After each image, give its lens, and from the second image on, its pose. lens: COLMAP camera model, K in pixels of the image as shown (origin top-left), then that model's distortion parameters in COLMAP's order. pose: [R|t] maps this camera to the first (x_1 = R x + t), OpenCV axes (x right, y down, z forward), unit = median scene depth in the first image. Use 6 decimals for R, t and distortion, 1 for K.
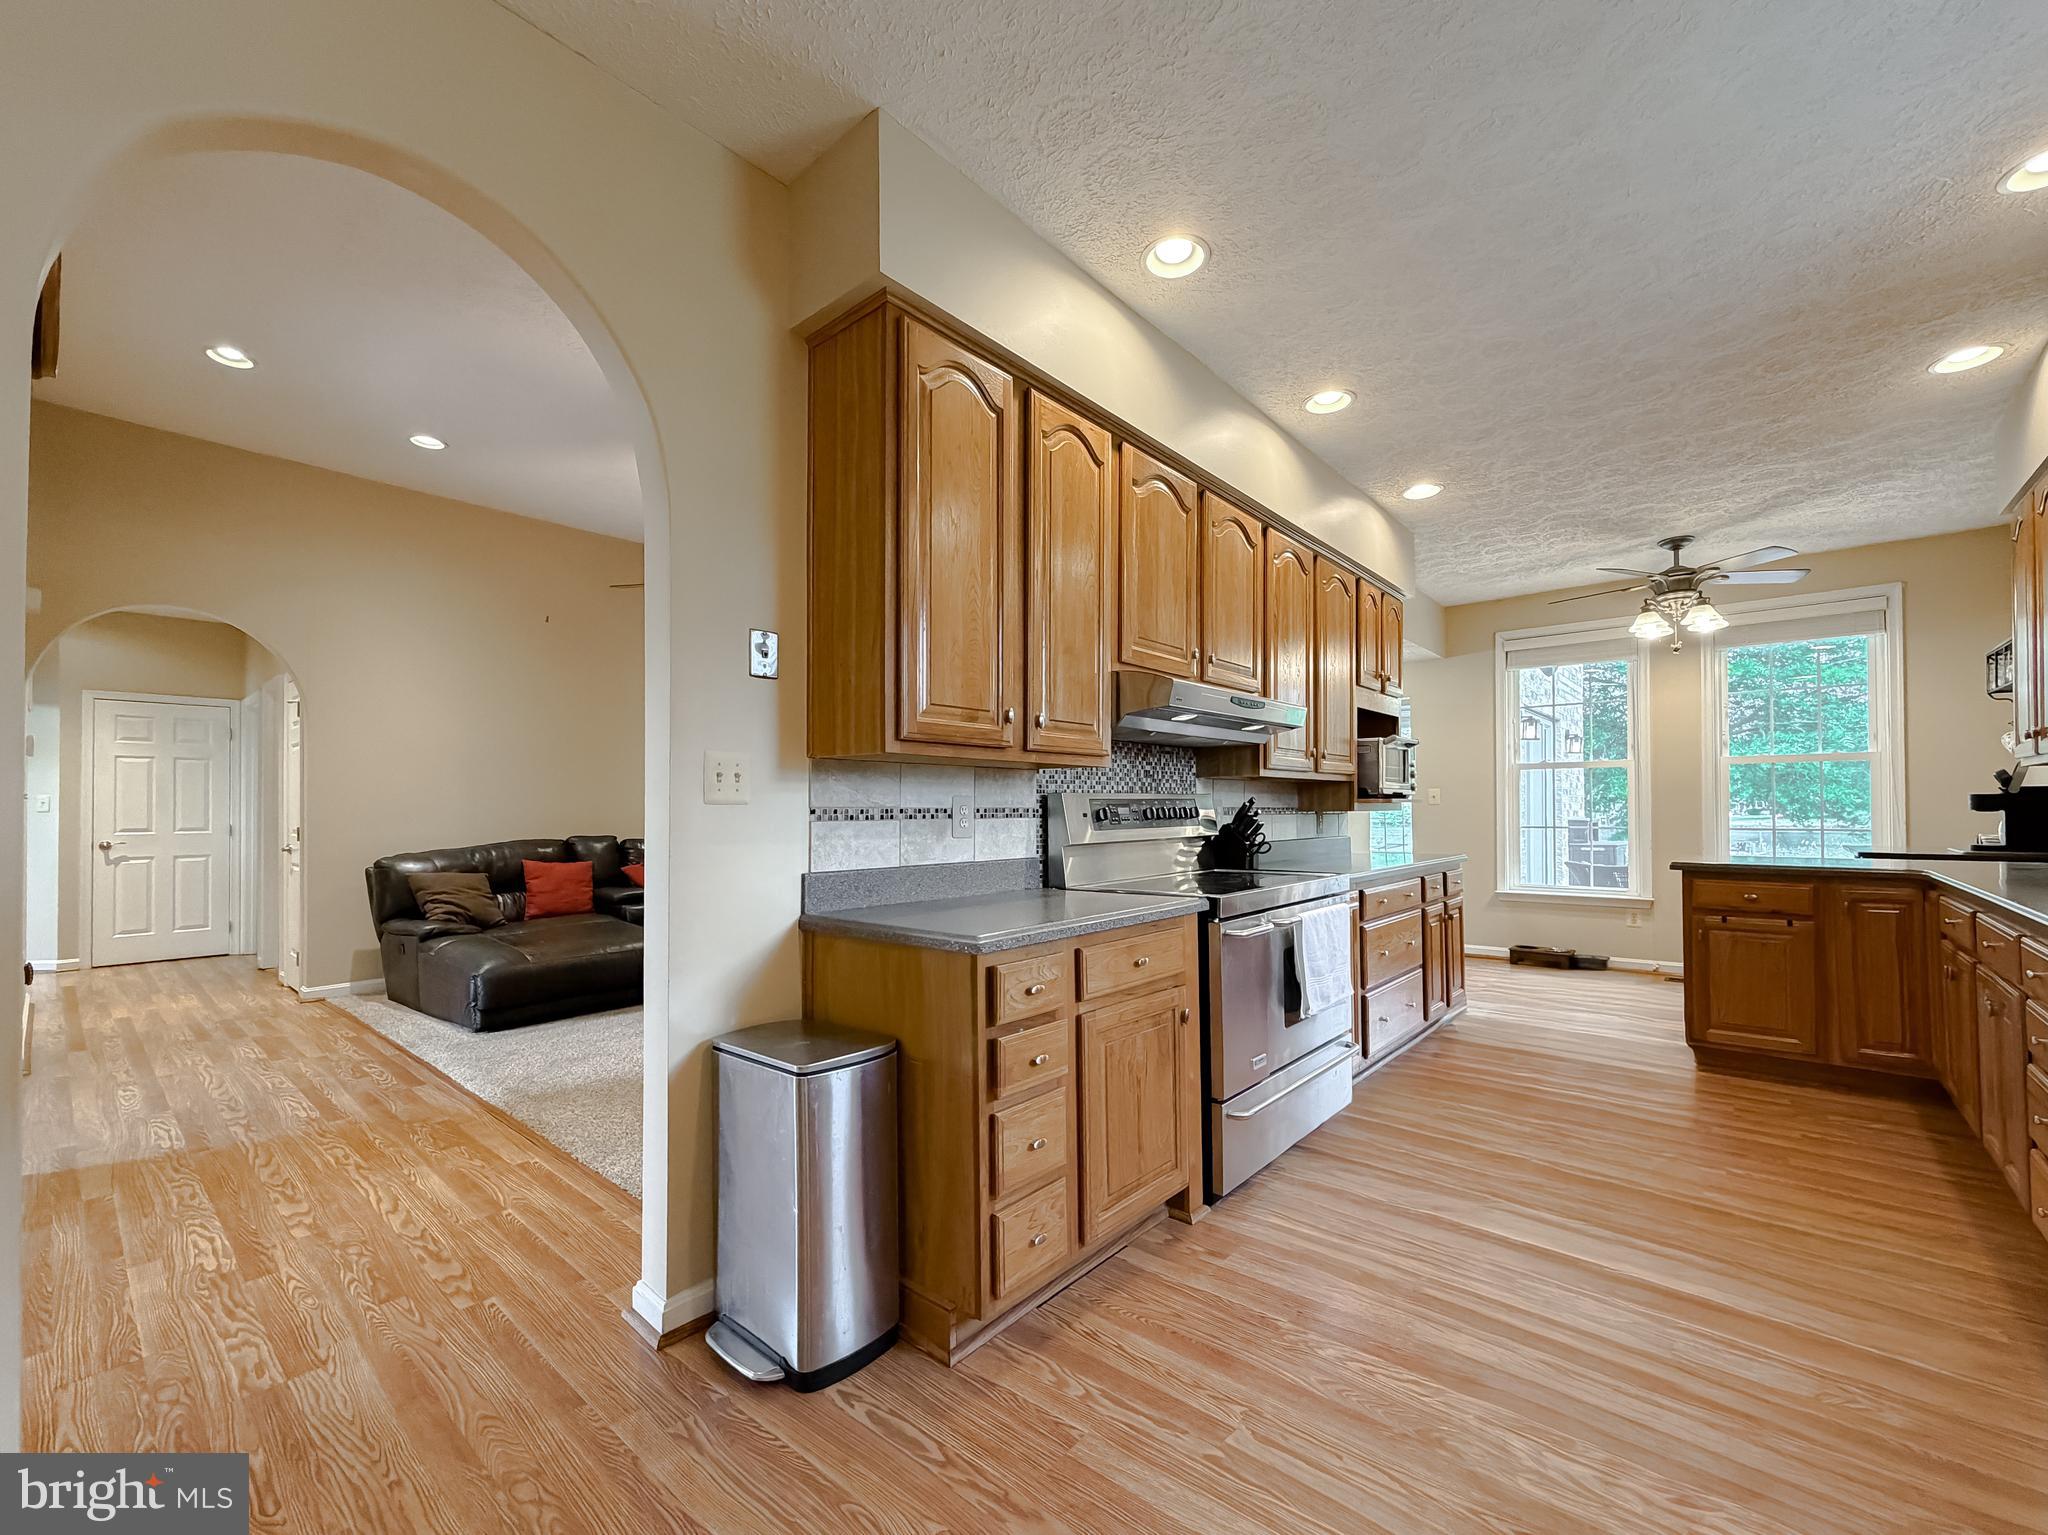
lens RADIAL K [[849.6, 0, 1005.4], [0, 849.6, 771.4], [0, 0, 1]] dist [-0.001178, 0.000198]
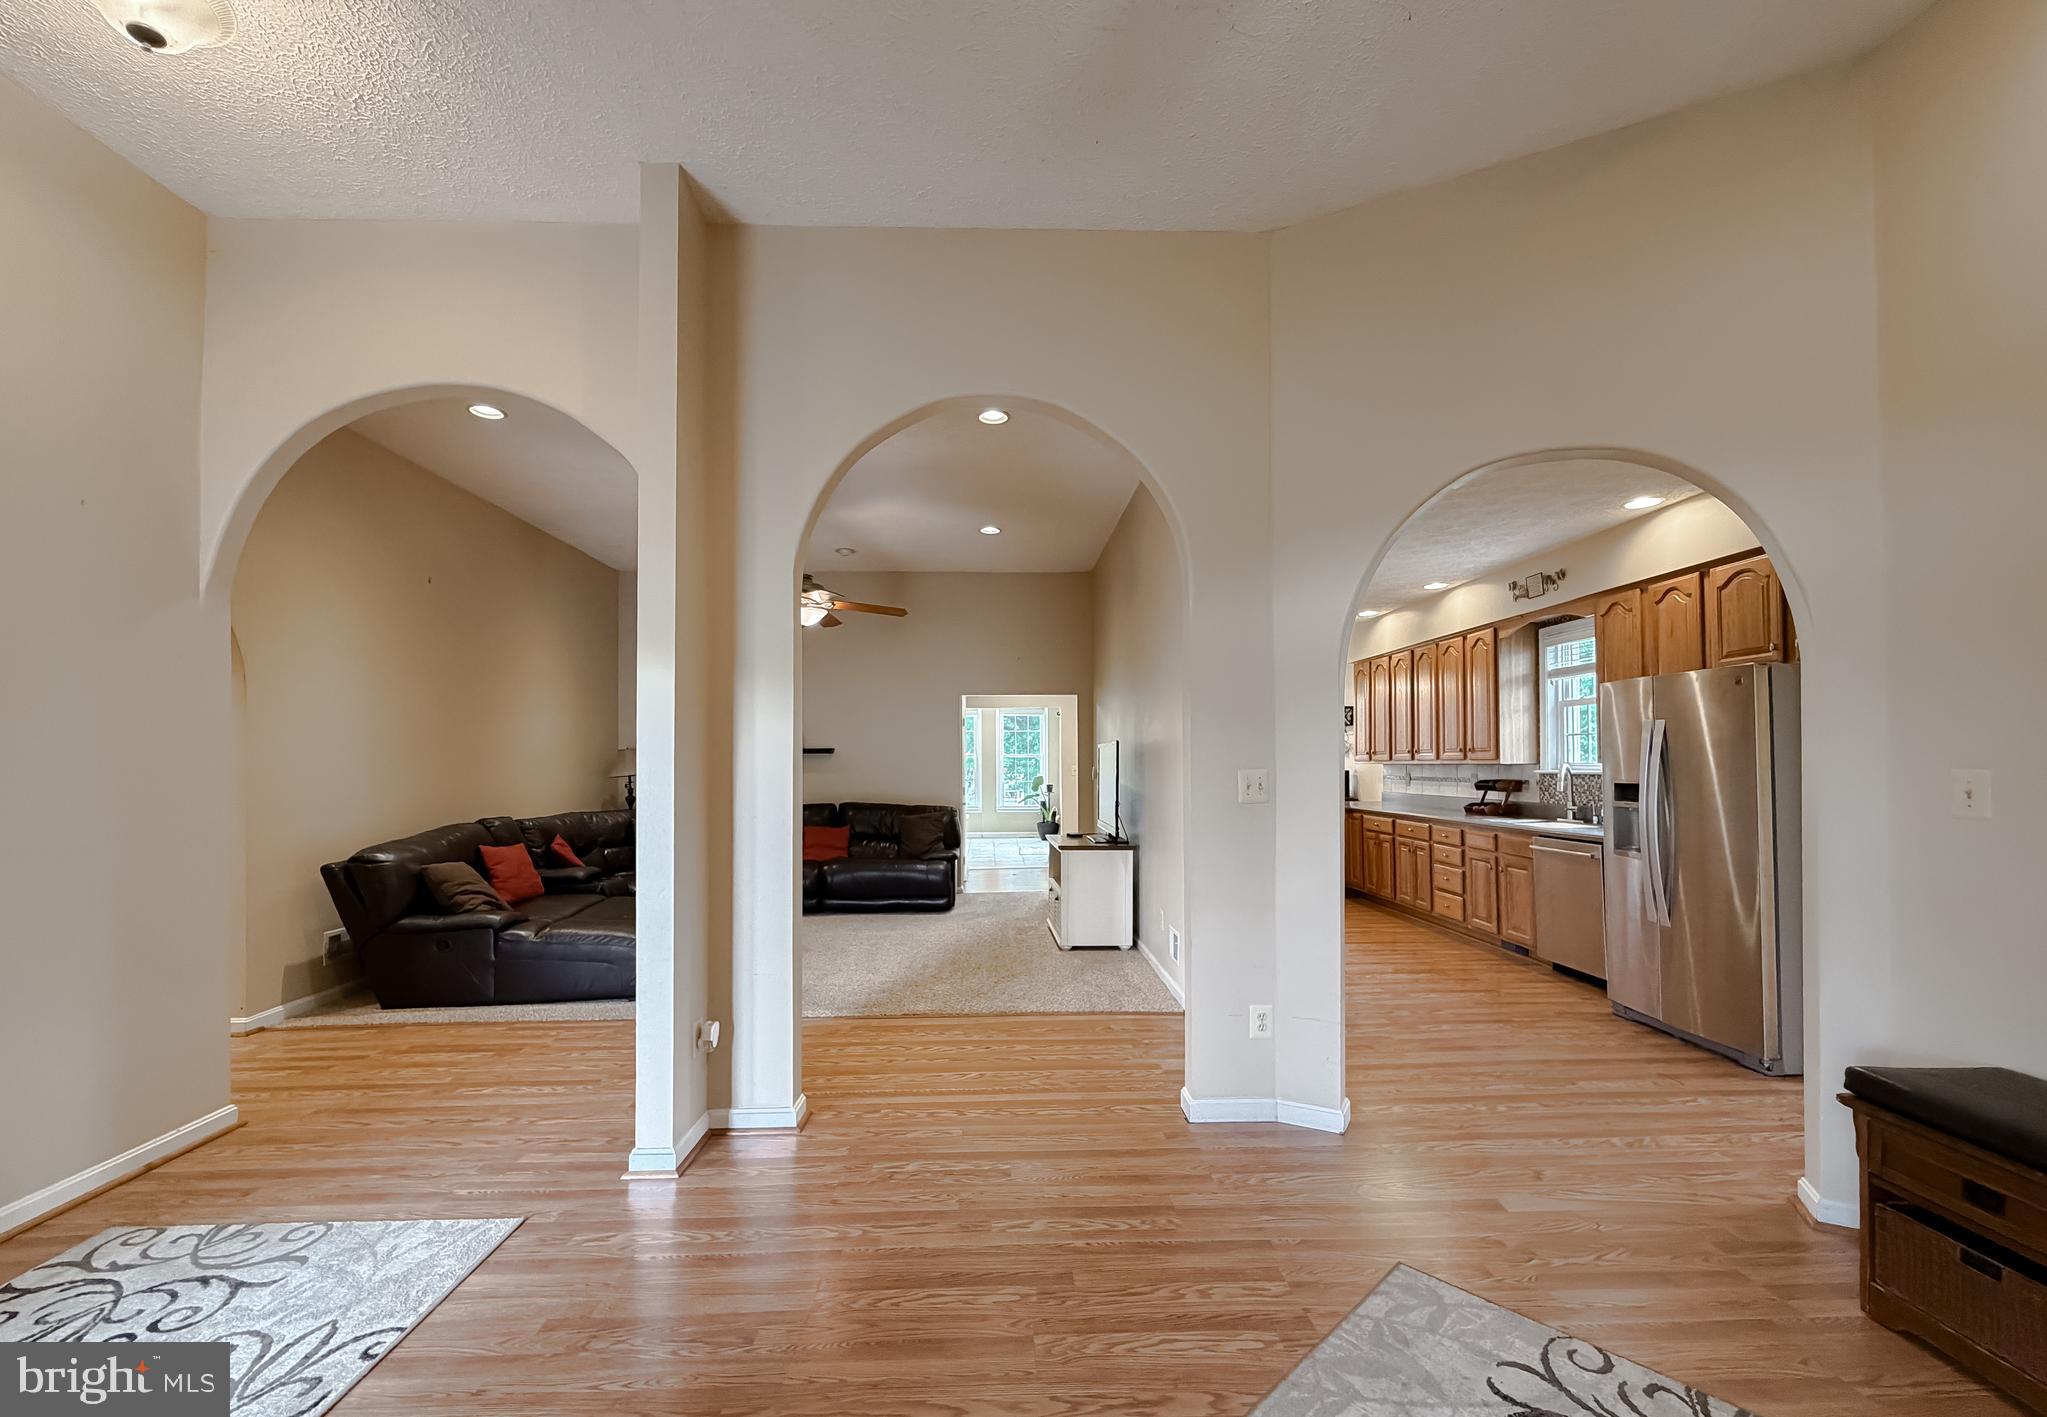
lens RADIAL K [[818.8, 0, 1019.5], [0, 818.8, 754.7], [0, 0, 1]] dist [0.000293, -0.000017]
pose [[0.733211, 0.008051, 0.679954, -1.271764], [-0.029733, 0.999353, 0.020230, -0.057076], [-0.679351, -0.035050, 0.732976, -0.124882]]
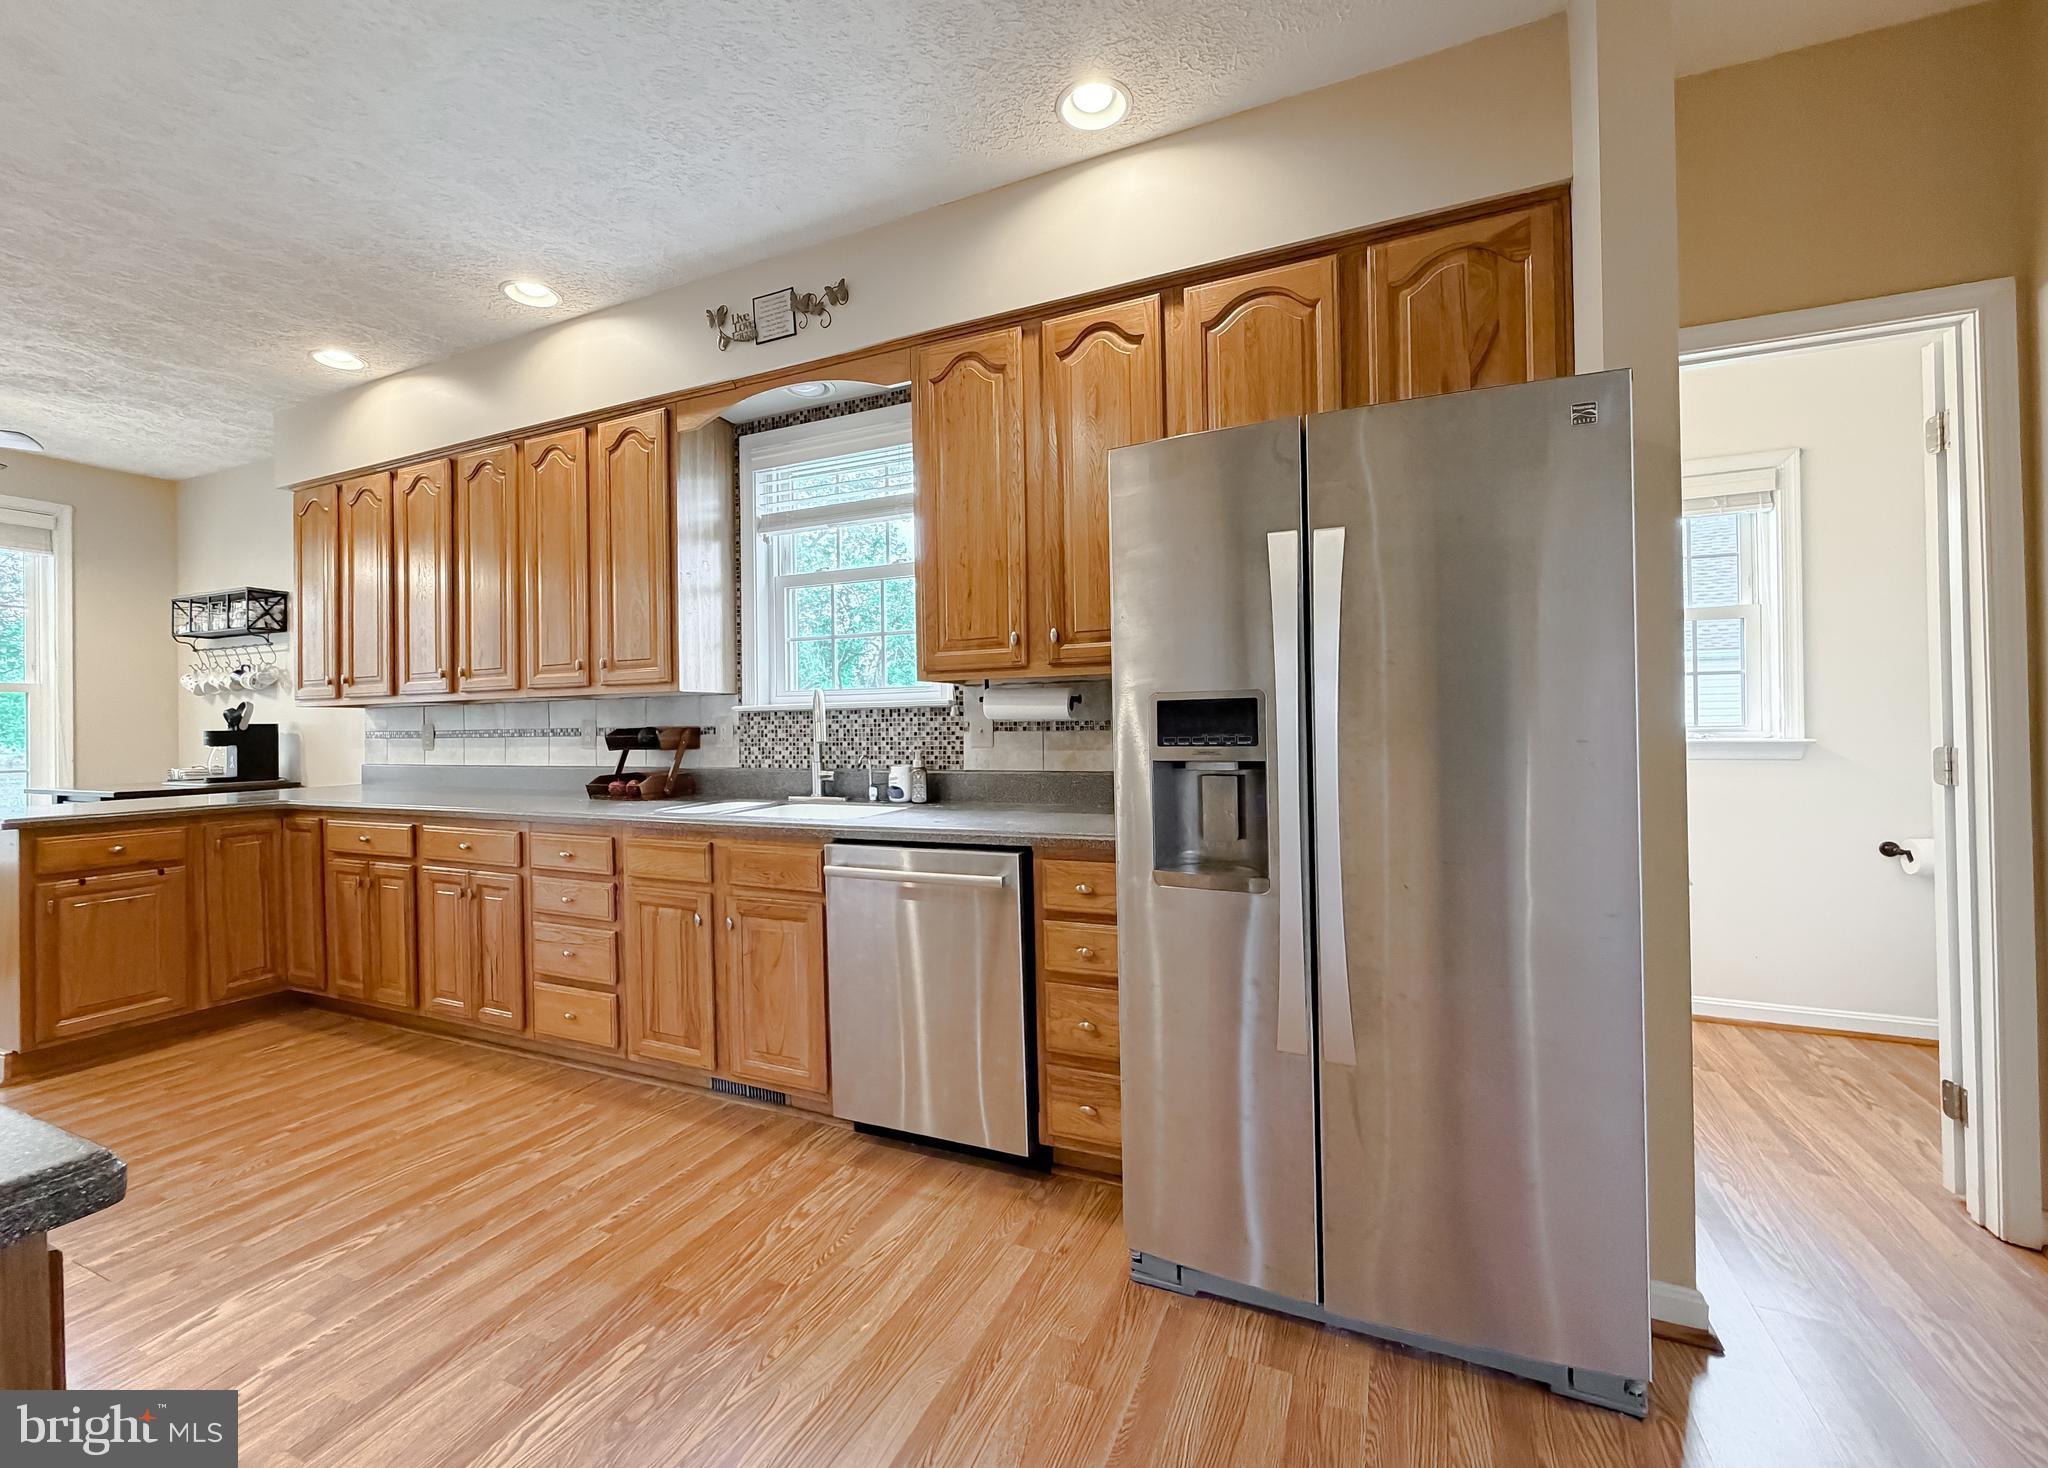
lens RADIAL K [[857.6, 0, 1018.0], [0, 857.6, 715.5], [0, 0, 1]] dist [0.003662, -0.000115]
pose [[-0.281030, 0.016823, 0.959551, -0.239243], [-0.028906, 0.999244, -0.025985, 0.007357], [-0.959263, -0.035040, -0.280332, 0.388718]]
